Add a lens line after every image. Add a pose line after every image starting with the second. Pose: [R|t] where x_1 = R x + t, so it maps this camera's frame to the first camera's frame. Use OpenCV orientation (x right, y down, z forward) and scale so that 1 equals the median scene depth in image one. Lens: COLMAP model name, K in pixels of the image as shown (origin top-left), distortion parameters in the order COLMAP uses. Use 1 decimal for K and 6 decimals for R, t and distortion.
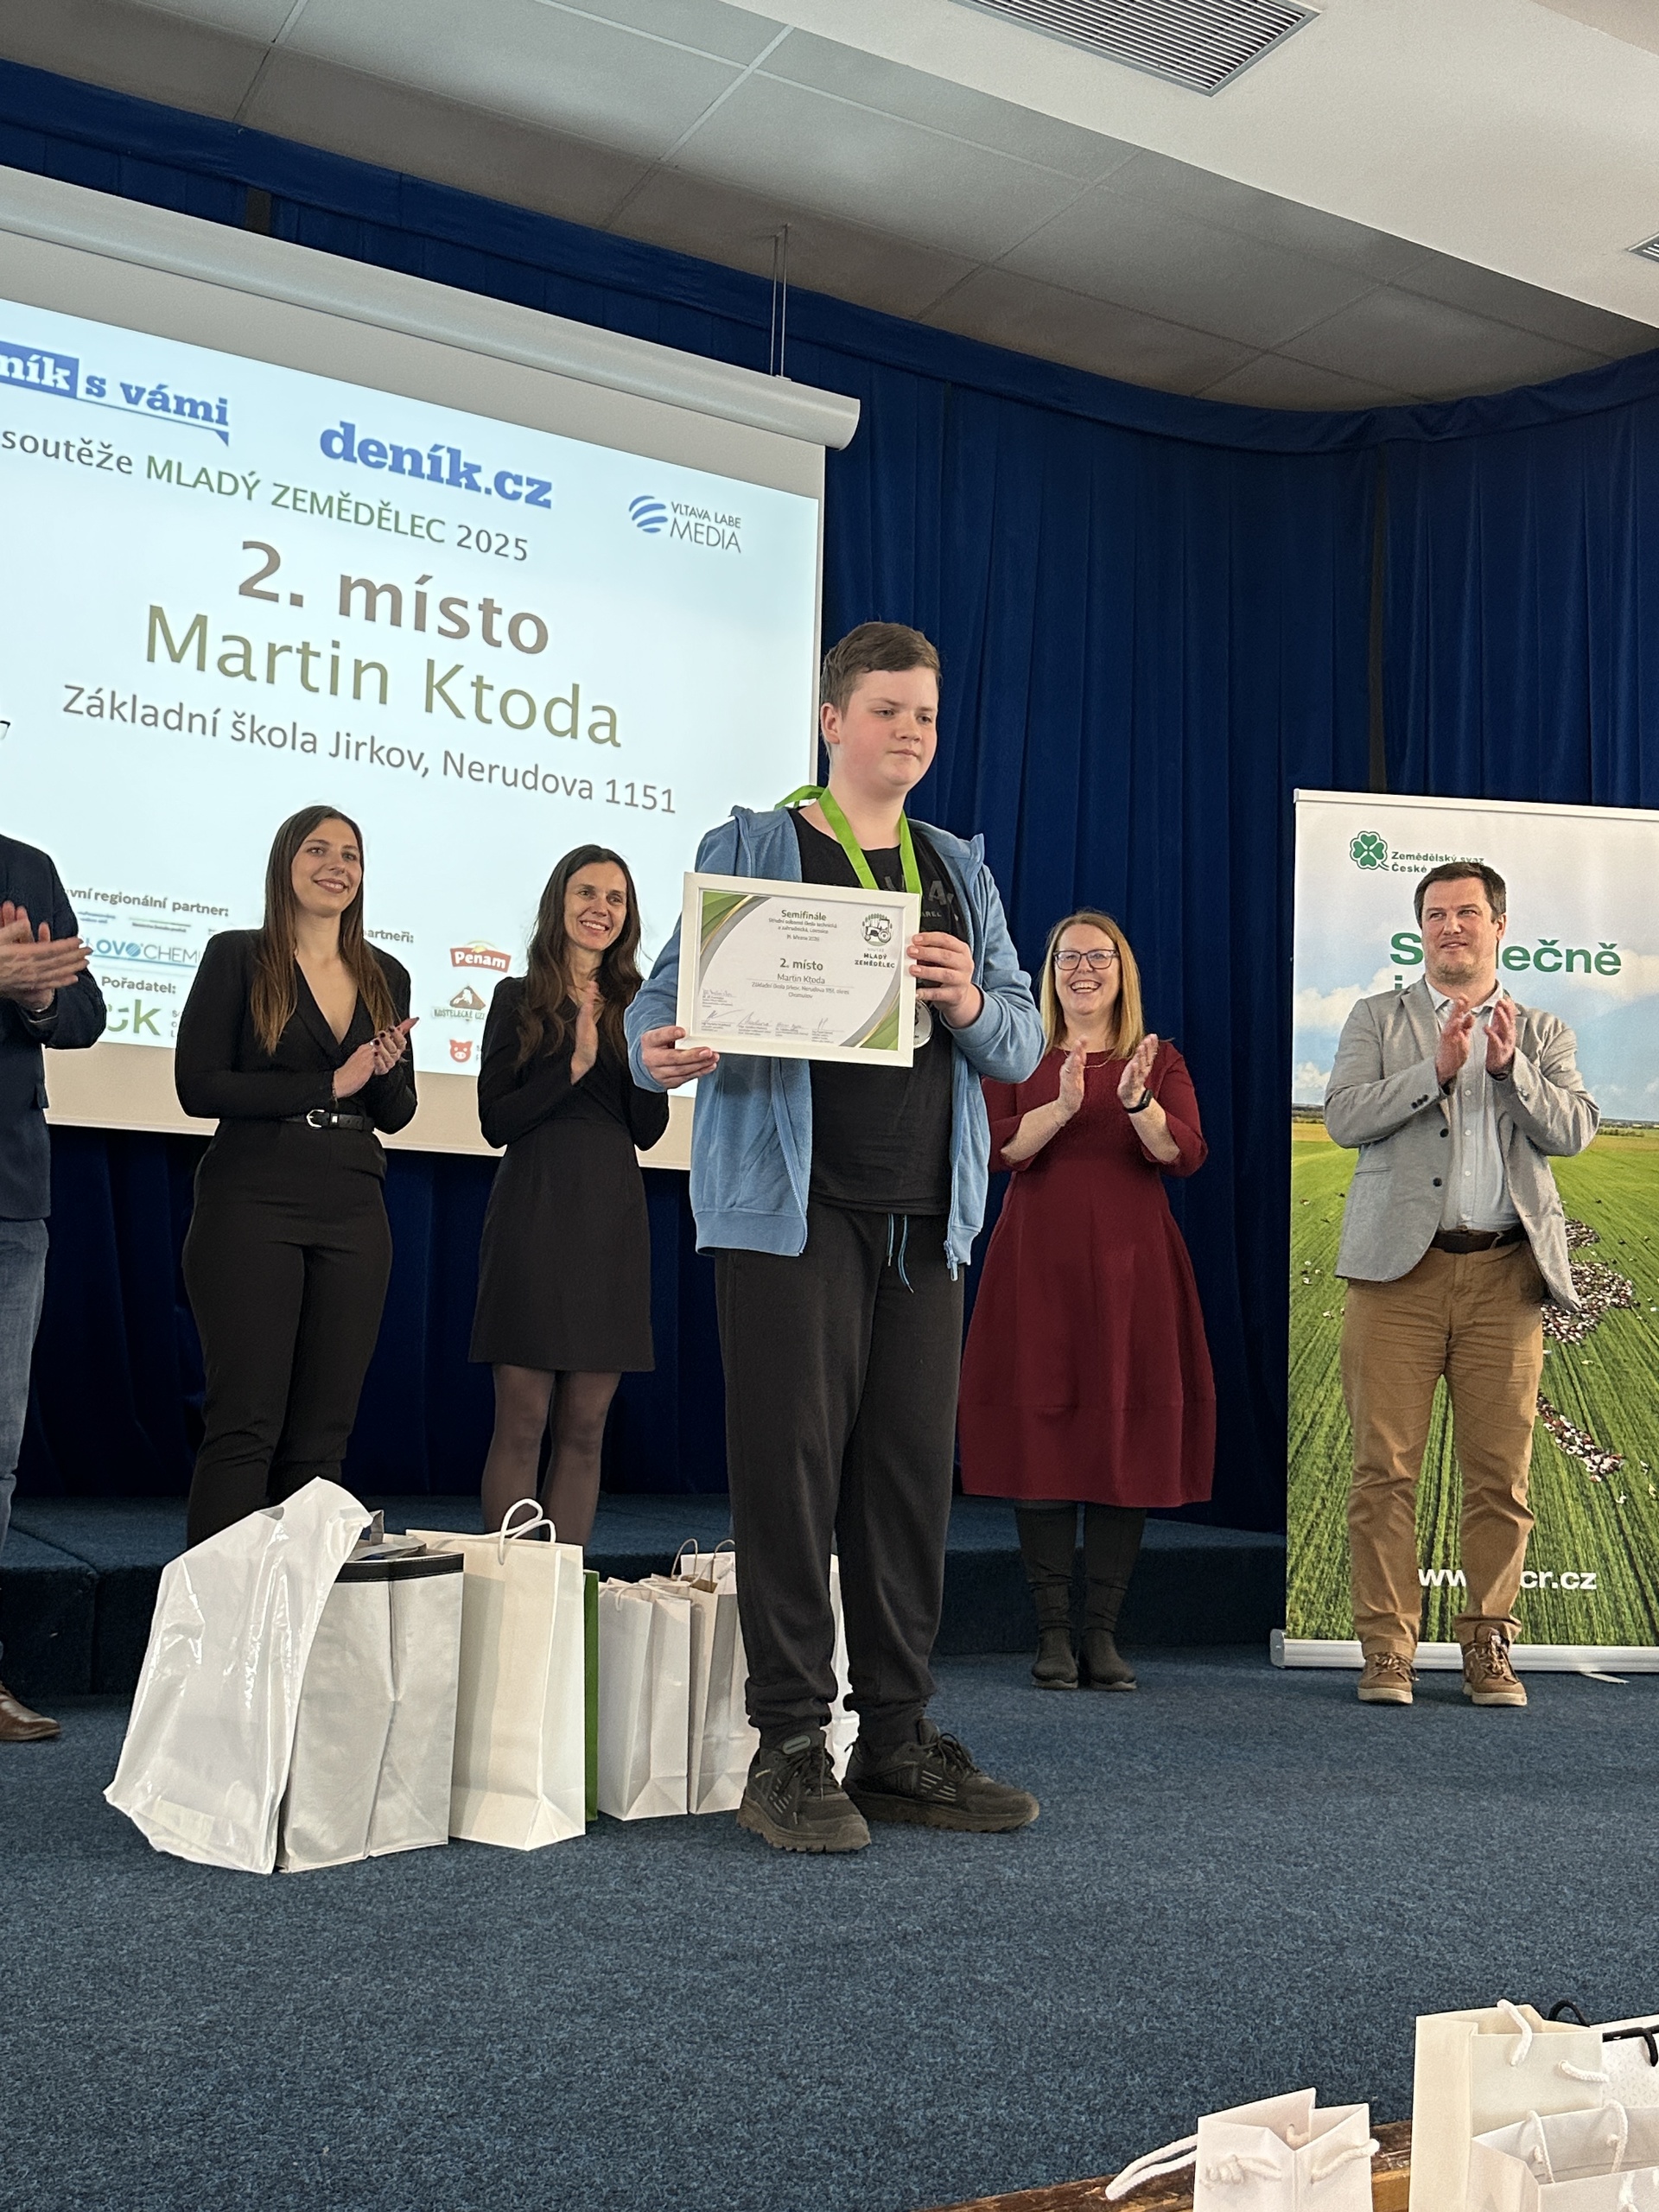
lens RADIAL K [[2293.4, 0, 829.5], [0, 2293.4, 1106.0], [0, 0, 1]] dist [0.117392, -0.344036]
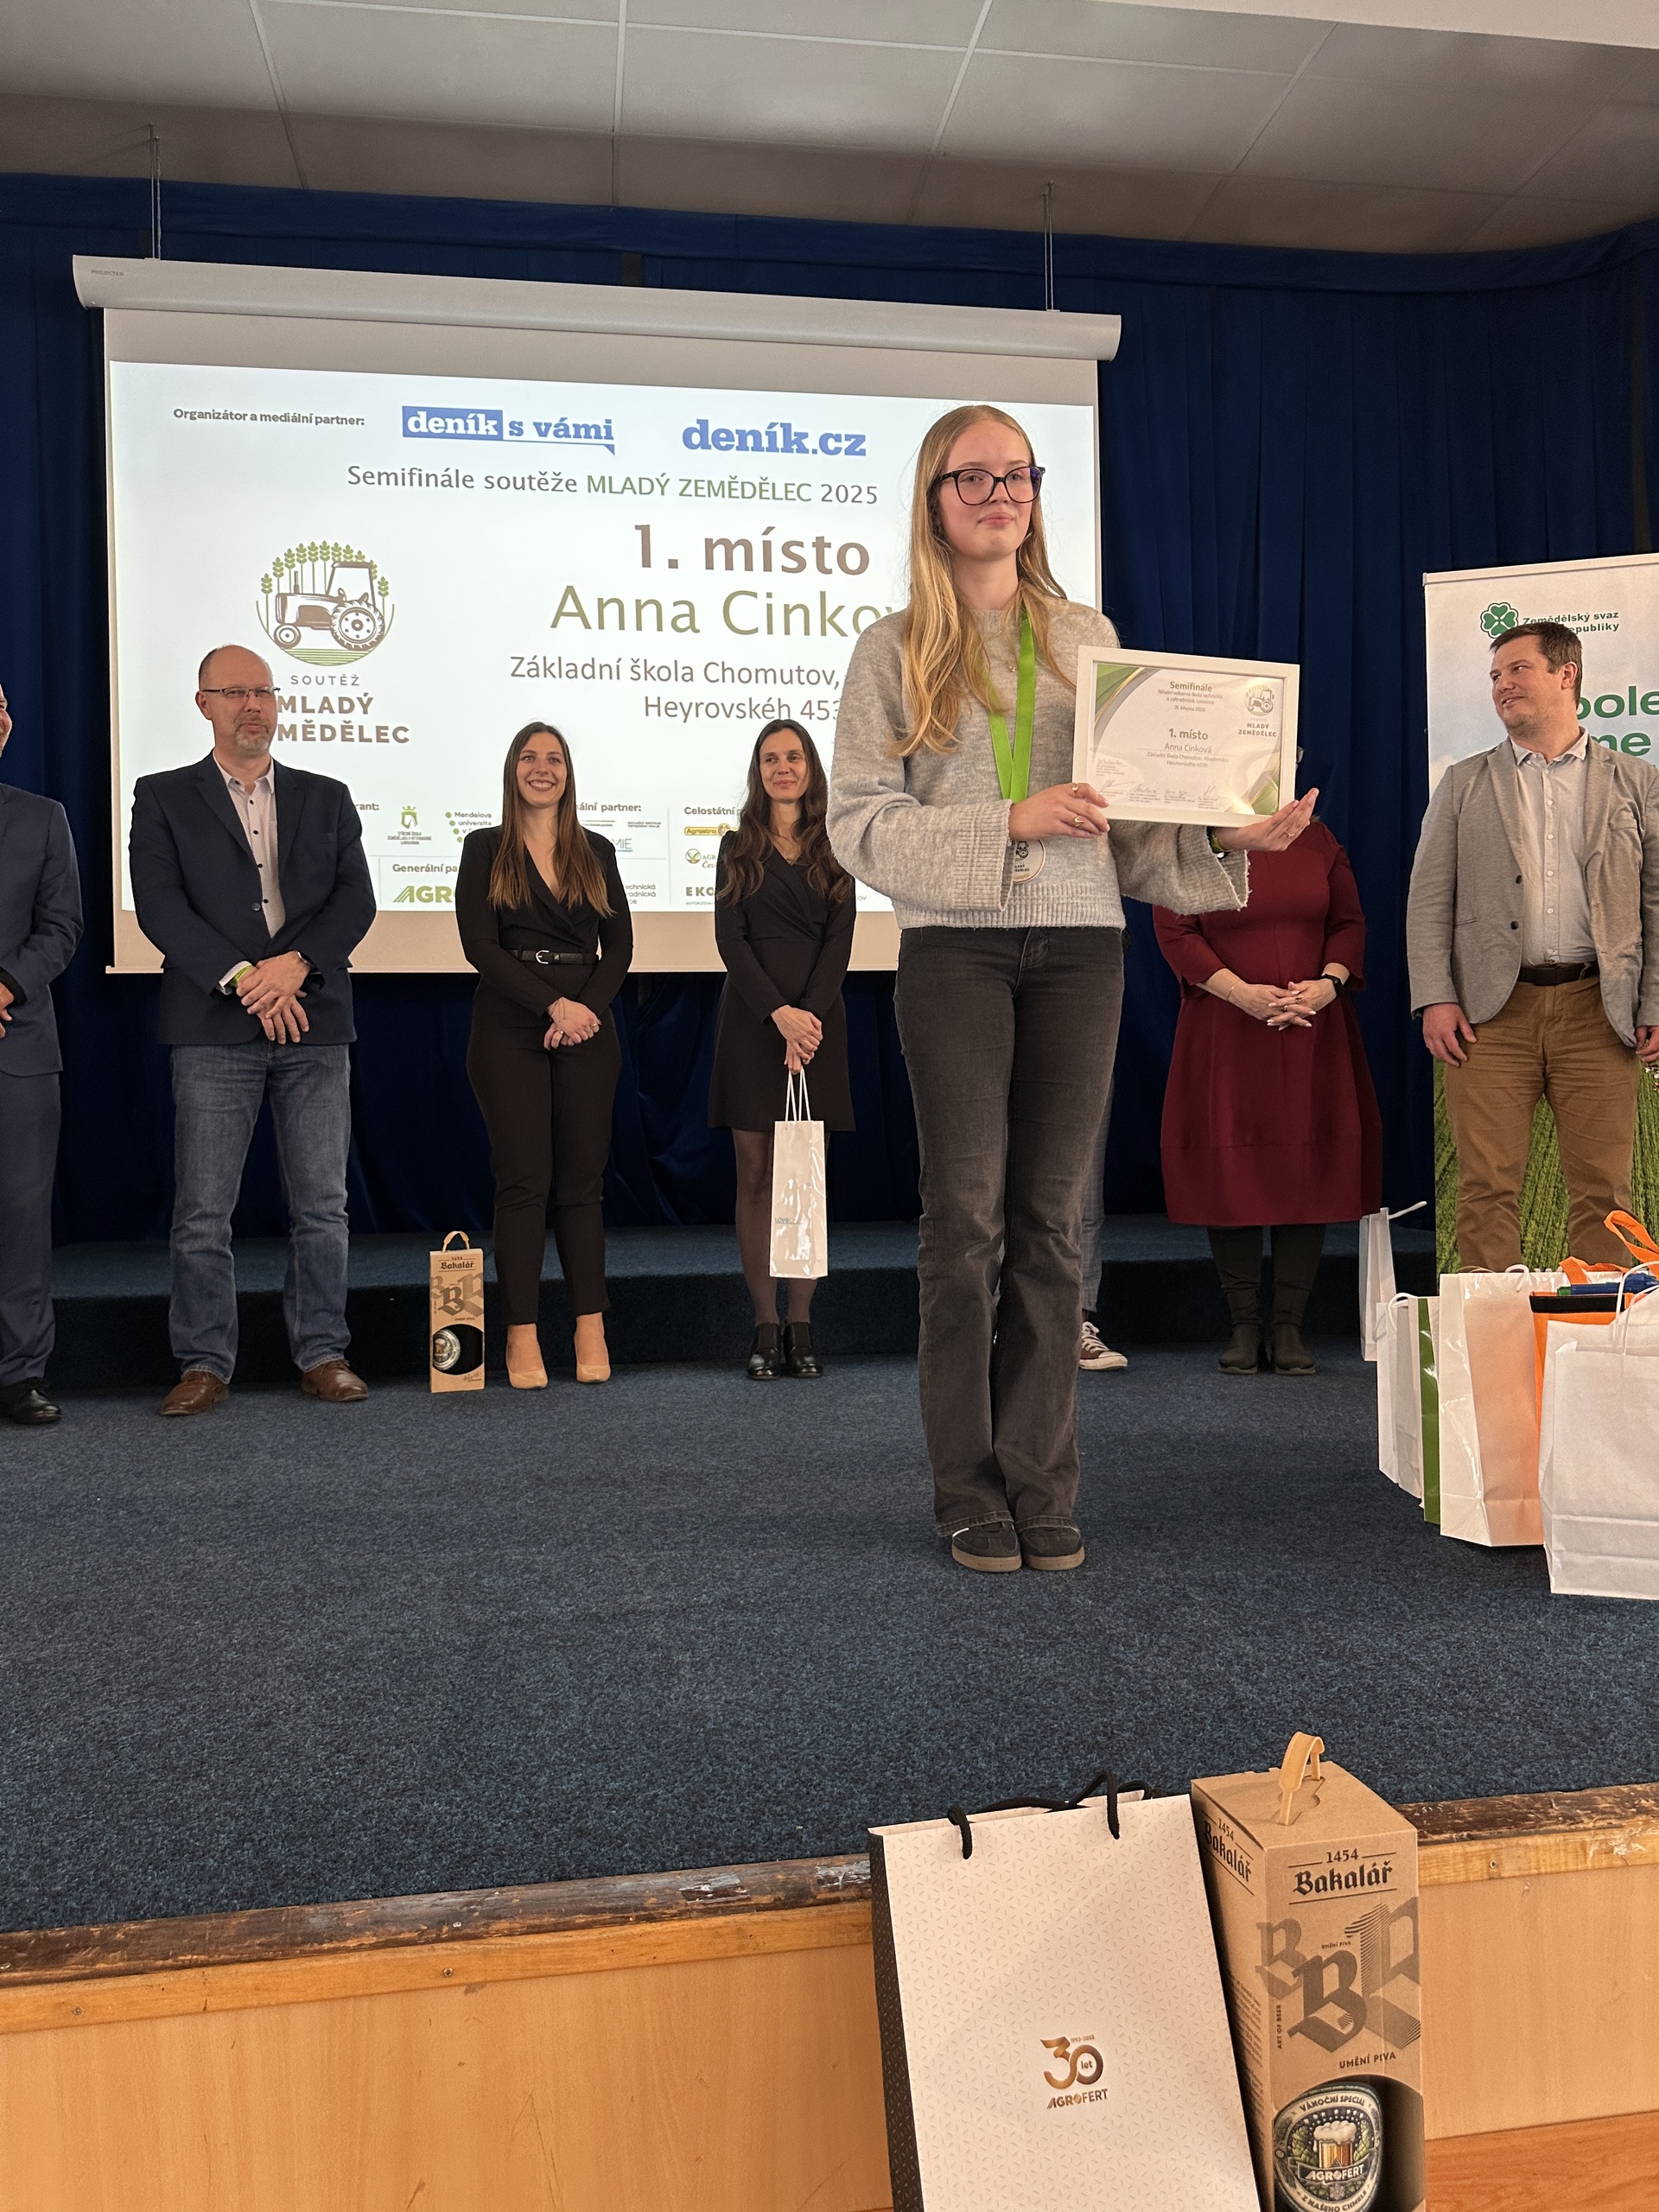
lens RADIAL K [[1669.8, 0, 829.5], [0, 1669.8, 1106.0], [0, 0, 1]] dist [-0.001719, 0.000246]
pose [[0.934889, -0.057508, -0.350251, 0.172952], [0.093288, 0.991906, 0.086141, 0.015357], [0.342463, -0.113207, 0.932686, 0.106277]]
